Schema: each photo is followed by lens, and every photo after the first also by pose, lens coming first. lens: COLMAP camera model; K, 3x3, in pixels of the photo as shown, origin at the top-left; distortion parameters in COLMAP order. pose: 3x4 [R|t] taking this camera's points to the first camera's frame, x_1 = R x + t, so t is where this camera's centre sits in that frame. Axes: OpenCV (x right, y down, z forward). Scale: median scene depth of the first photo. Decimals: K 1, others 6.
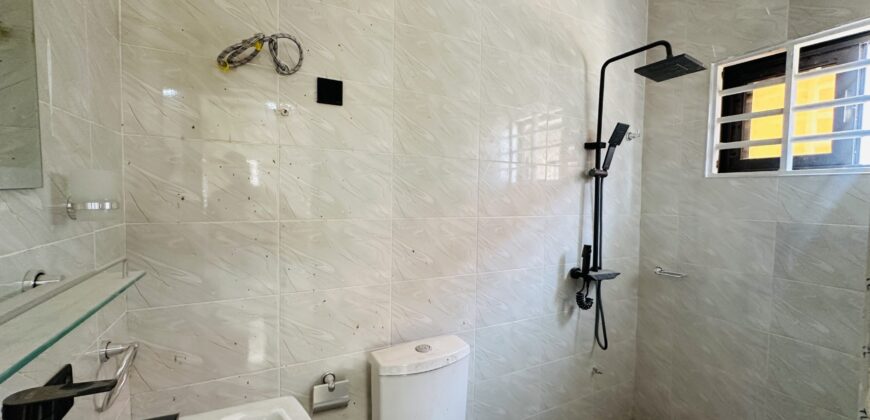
lens RADIAL K [[351.0, 0, 437.8], [0, 351.0, 207.7], [0, 0, 1]] dist [-0.003945, 0.001650]
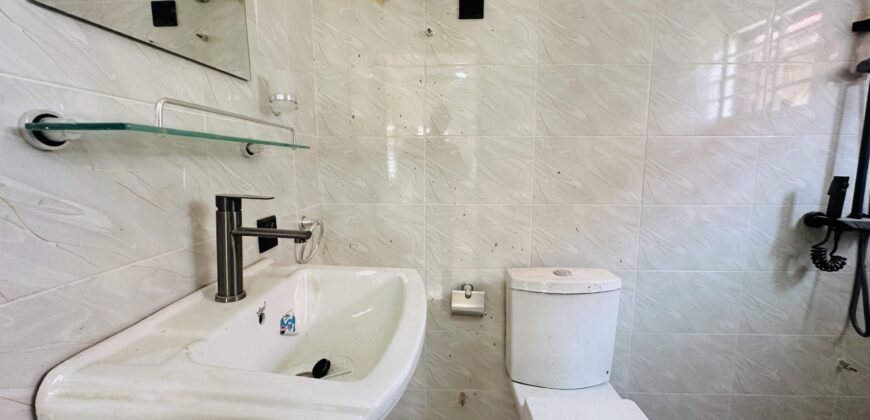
lens RADIAL K [[351.0, 0, 435.9], [0, 351.0, 208.8], [0, 0, 1]] dist [-0.003945, 0.001650]
pose [[0.870167, 0.042270, -0.490940, 0.097004], [-0.003912, 0.996875, 0.078898, 0.136881], [0.492741, -0.066734, 0.867614, 0.039625]]
